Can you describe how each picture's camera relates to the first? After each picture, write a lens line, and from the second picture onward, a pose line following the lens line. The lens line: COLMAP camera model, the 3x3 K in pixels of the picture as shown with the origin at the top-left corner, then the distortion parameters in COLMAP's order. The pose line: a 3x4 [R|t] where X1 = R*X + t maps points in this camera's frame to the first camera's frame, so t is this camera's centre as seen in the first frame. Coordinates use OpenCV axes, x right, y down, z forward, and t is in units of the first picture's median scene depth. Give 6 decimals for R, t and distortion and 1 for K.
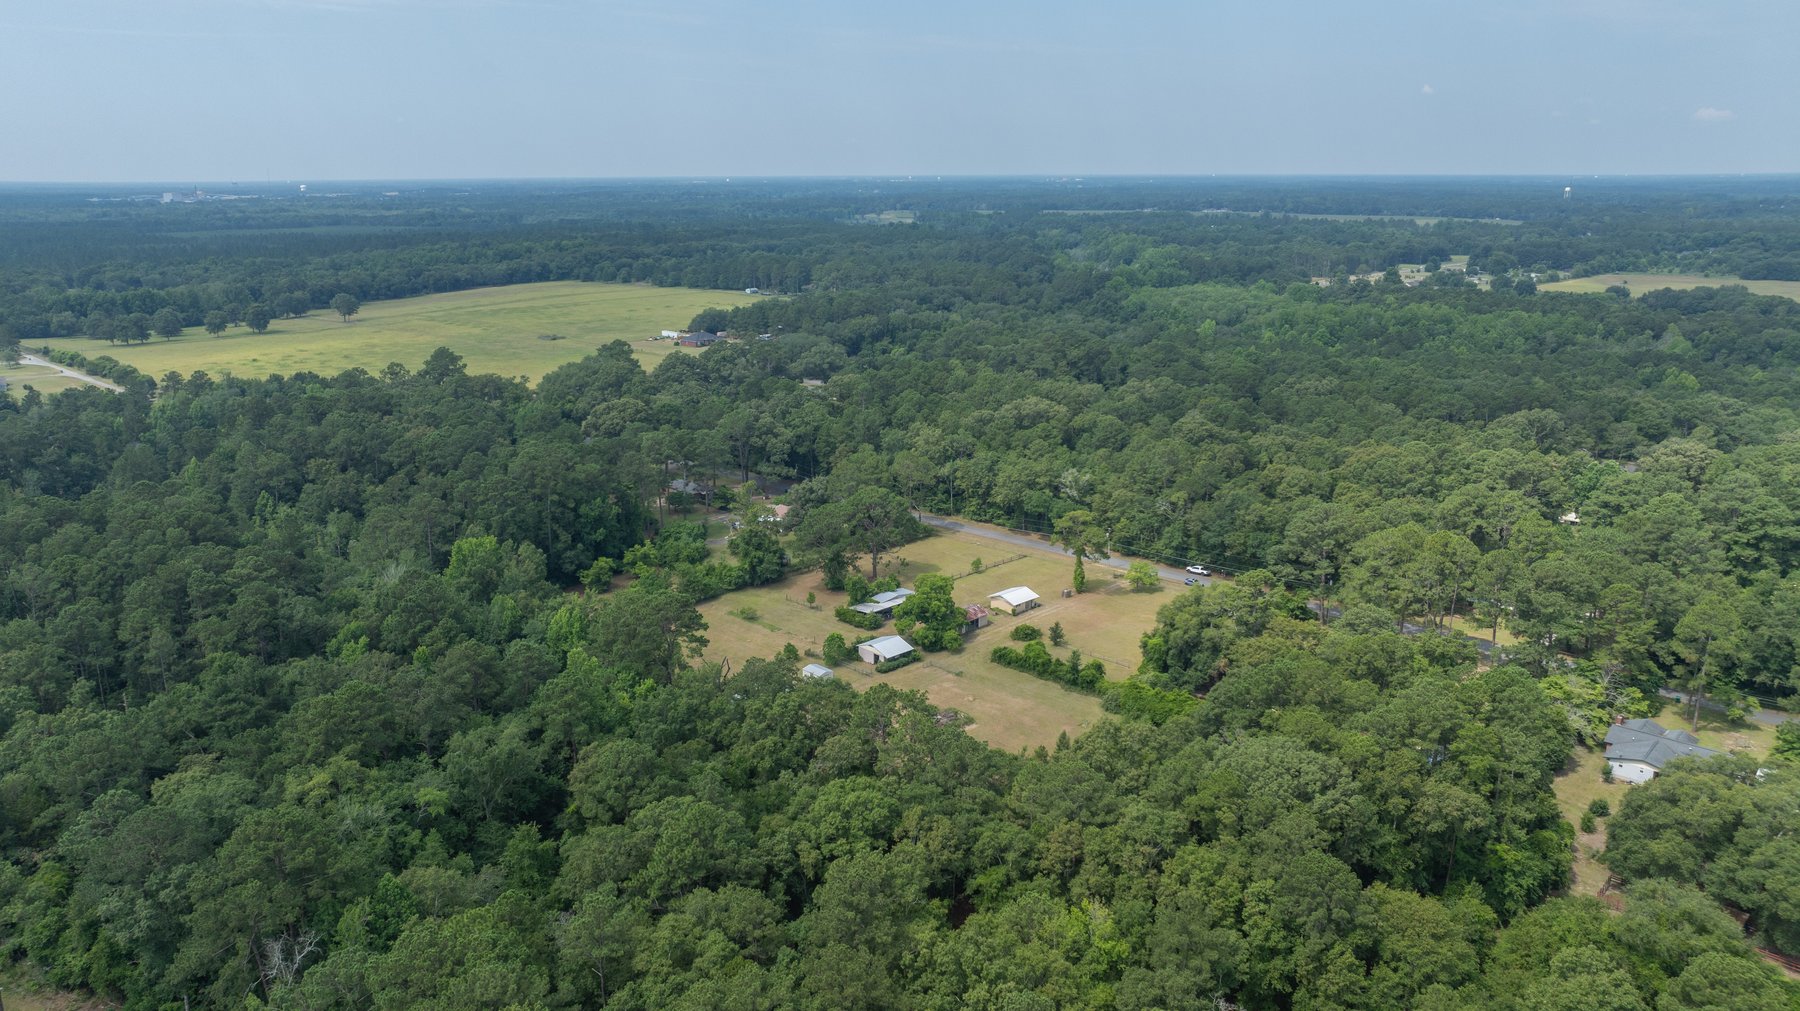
lens RADIAL K [[1281.2, 0, 898.8], [0, 1281.2, 499.1], [0, 0, 1]] dist [-0.037636, 0.034319]
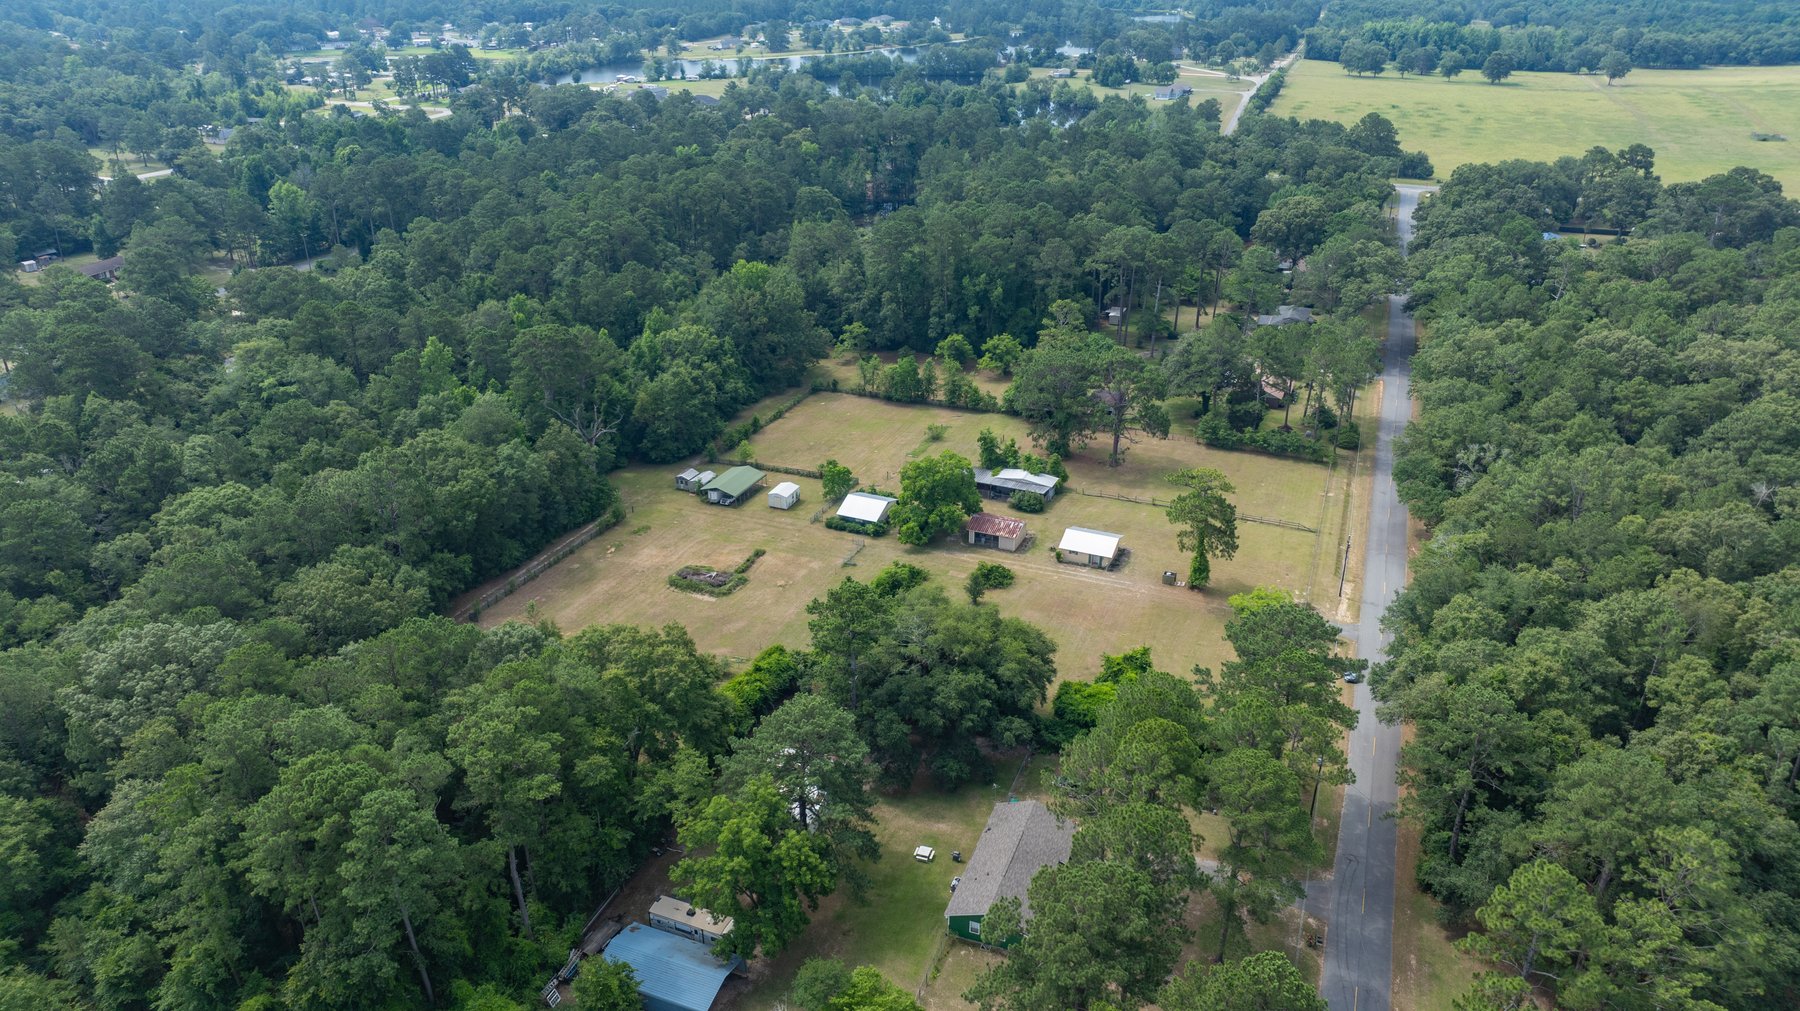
lens RADIAL K [[1281.2, 0, 896.8], [0, 1281.2, 520.1], [0, 0, 1]] dist [-0.037636, 0.034319]
pose [[0.381833, 0.409656, -0.828484, 0.540580], [-0.232532, 0.910149, 0.342867, -0.131066], [0.894501, 0.061731, 0.442783, 0.501473]]
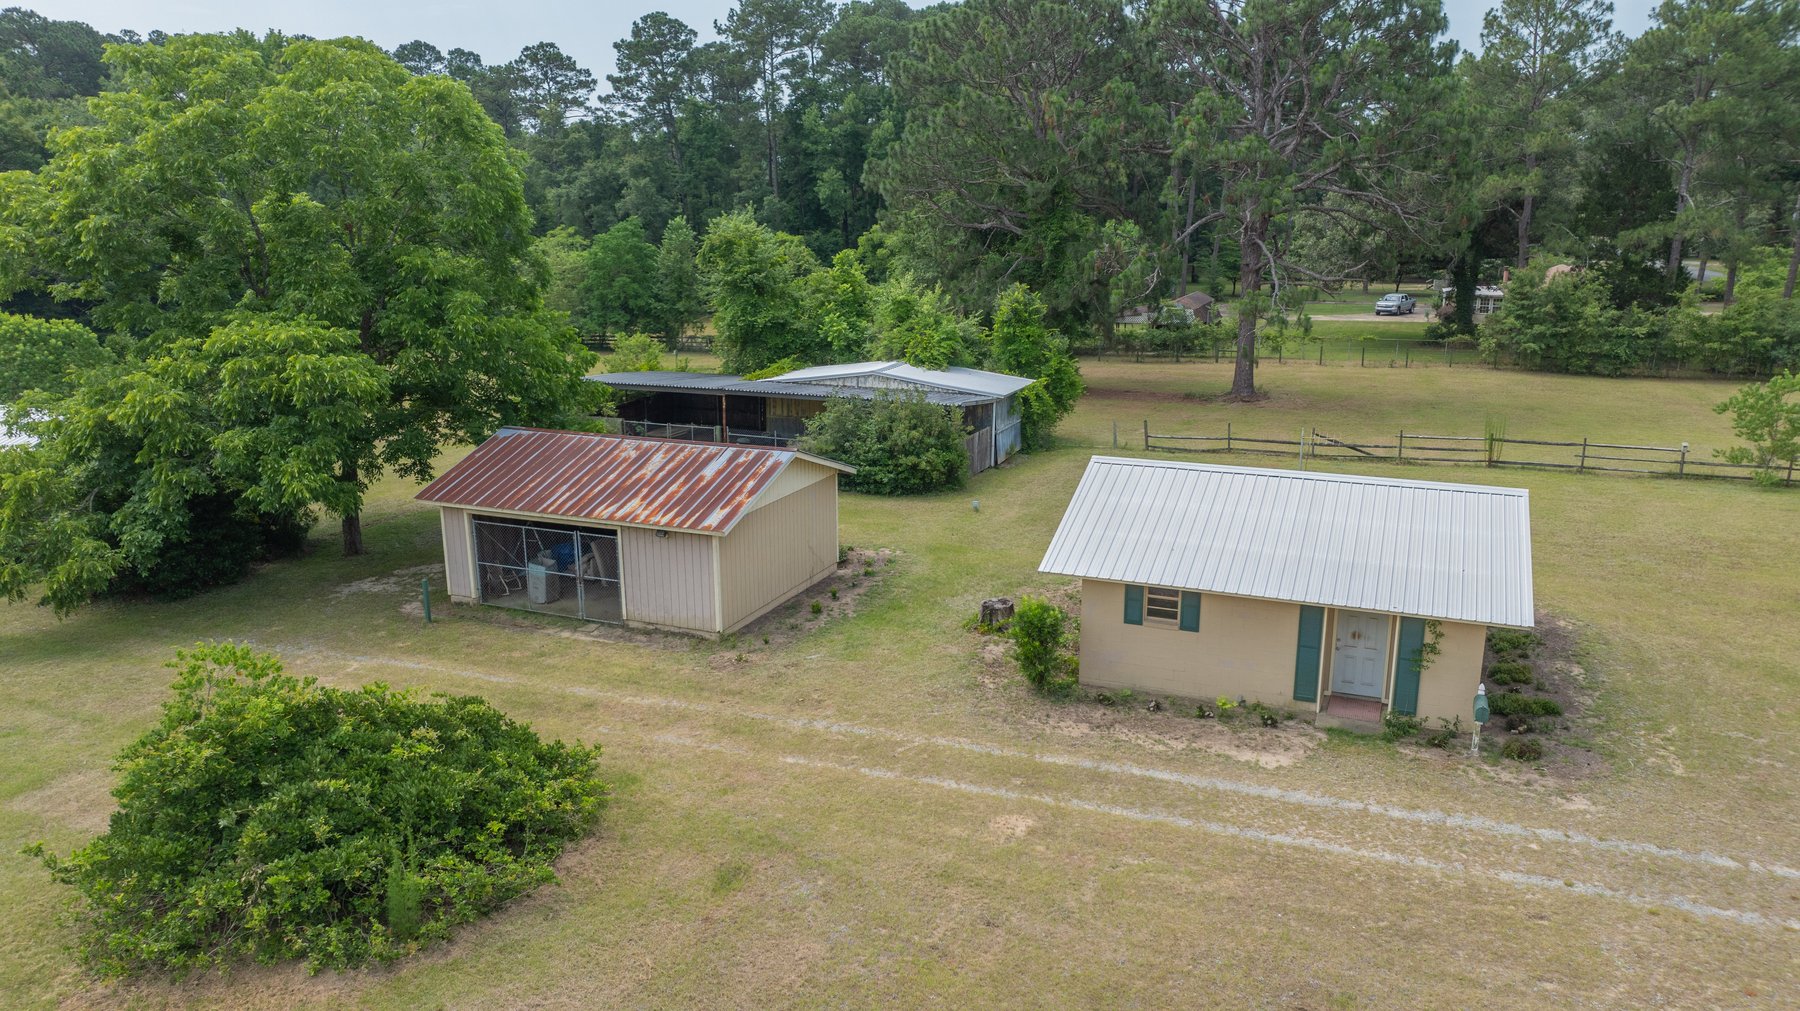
lens RADIAL K [[1281.2, 0, 903.8], [0, 1281.2, 514.6], [0, 0, 1]] dist [-0.037636, 0.034319]
pose [[0.398668, 0.243050, -0.884302, 0.128681], [-0.237728, 0.958671, 0.156316, 0.060350], [0.885748, 0.147905, 0.439971, 0.803370]]
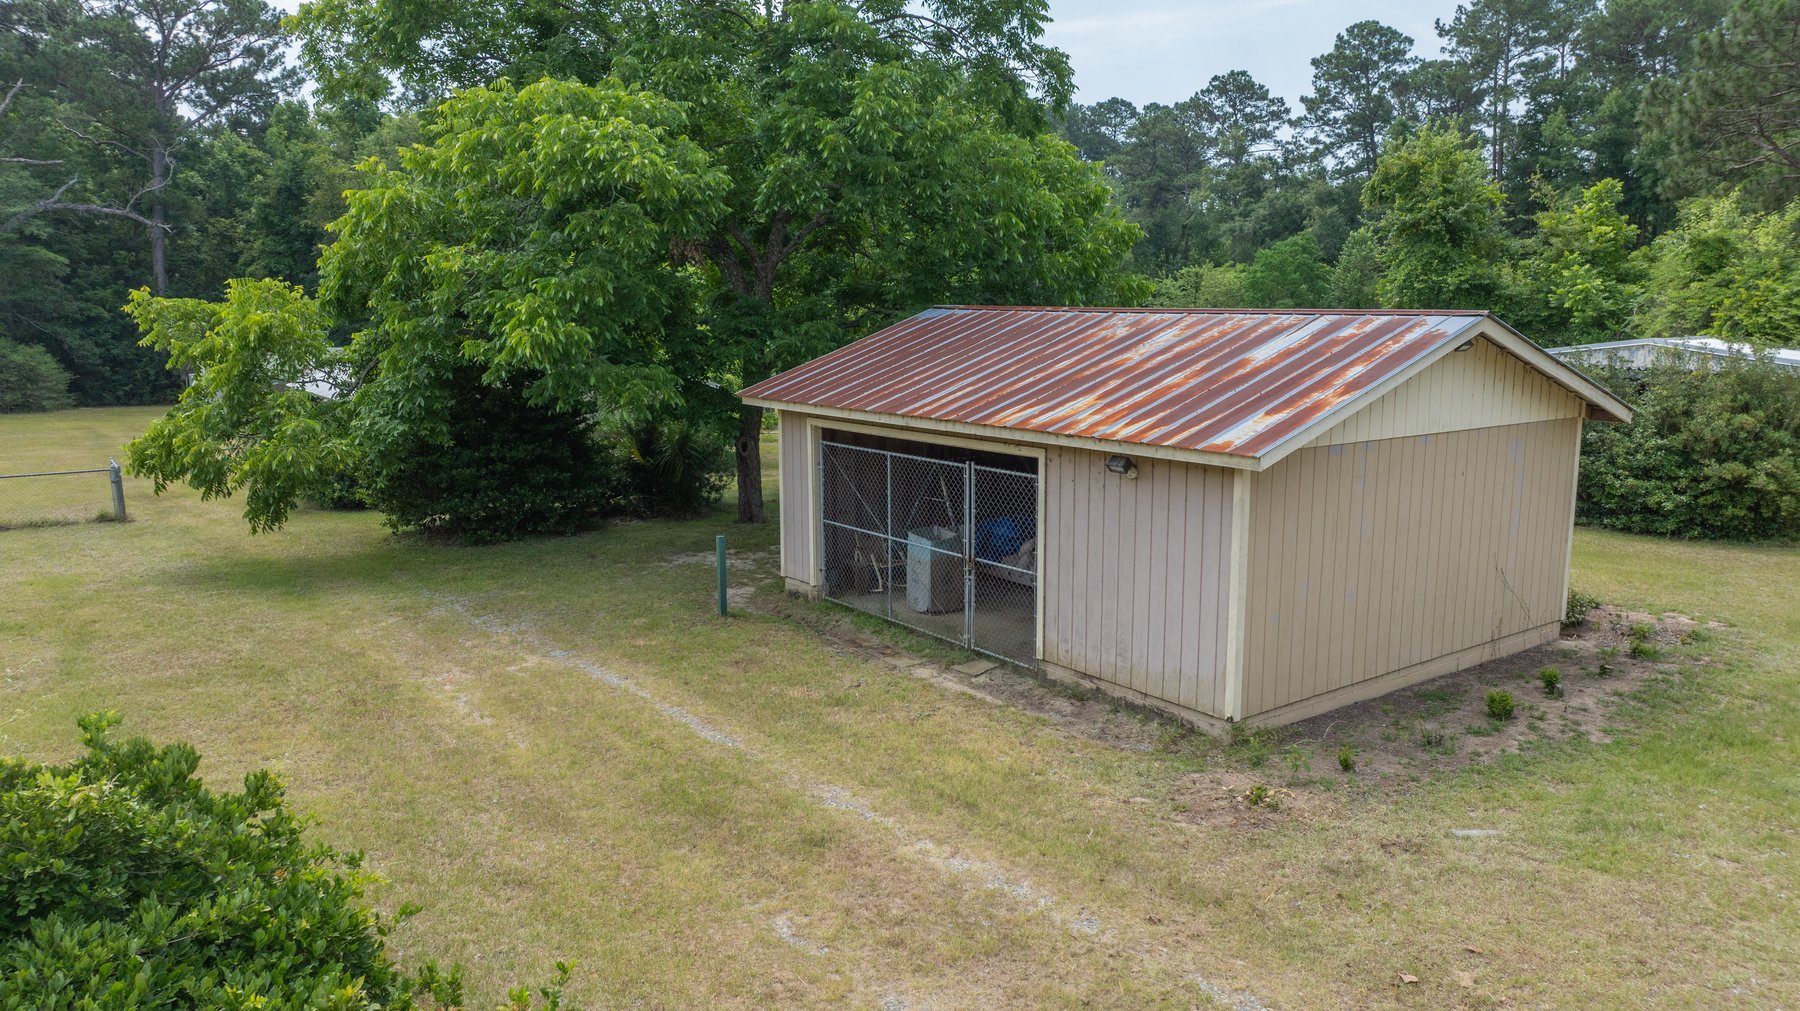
lens RADIAL K [[1281.2, 0, 884.0], [0, 1281.2, 498.5], [0, 0, 1]] dist [-0.037636, 0.034319]
pose [[-0.130905, 0.178695, -0.975157, 0.082535], [-0.248300, 0.946362, 0.206750, 0.074111], [0.959797, 0.269196, -0.079514, 0.823949]]
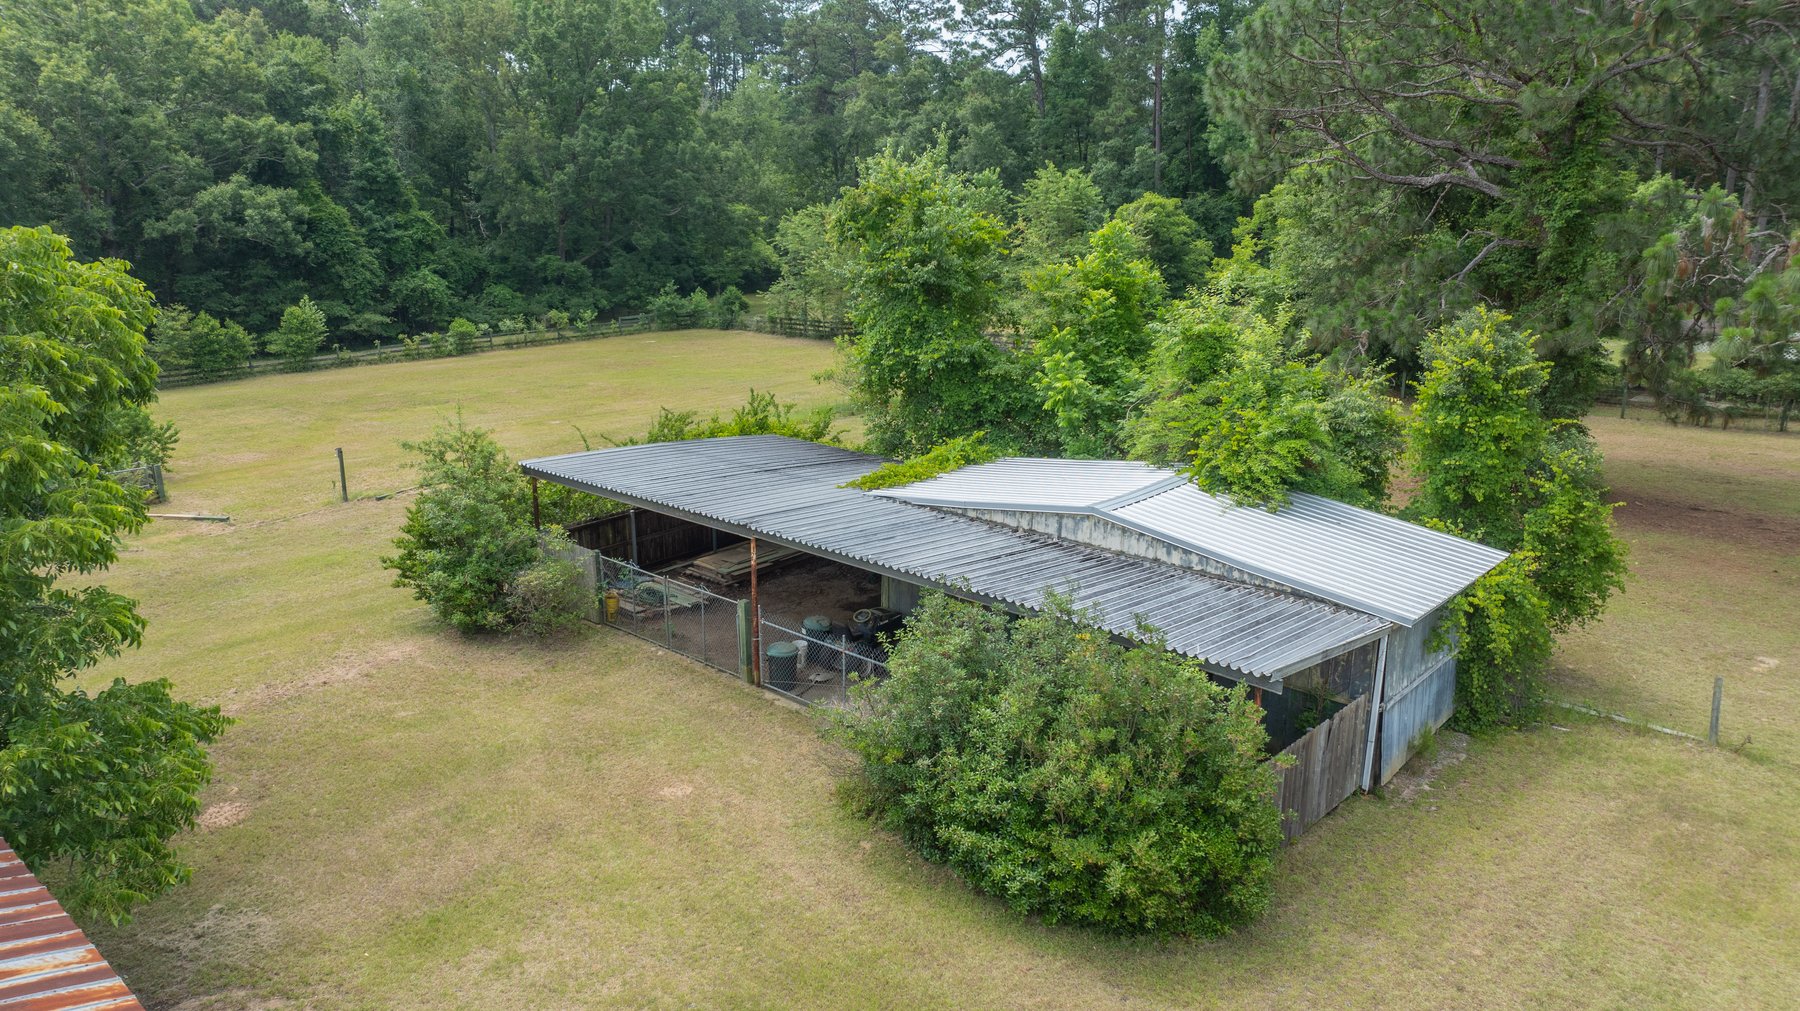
lens RADIAL K [[1281.2, 0, 890.9], [0, 1281.2, 508.9], [0, 0, 1]] dist [-0.037636, 0.034319]
pose [[0.066188, 0.284296, -0.956449, 0.049527], [-0.251426, 0.932373, 0.259741, 0.054431], [0.965611, 0.223284, 0.133192, 0.846194]]
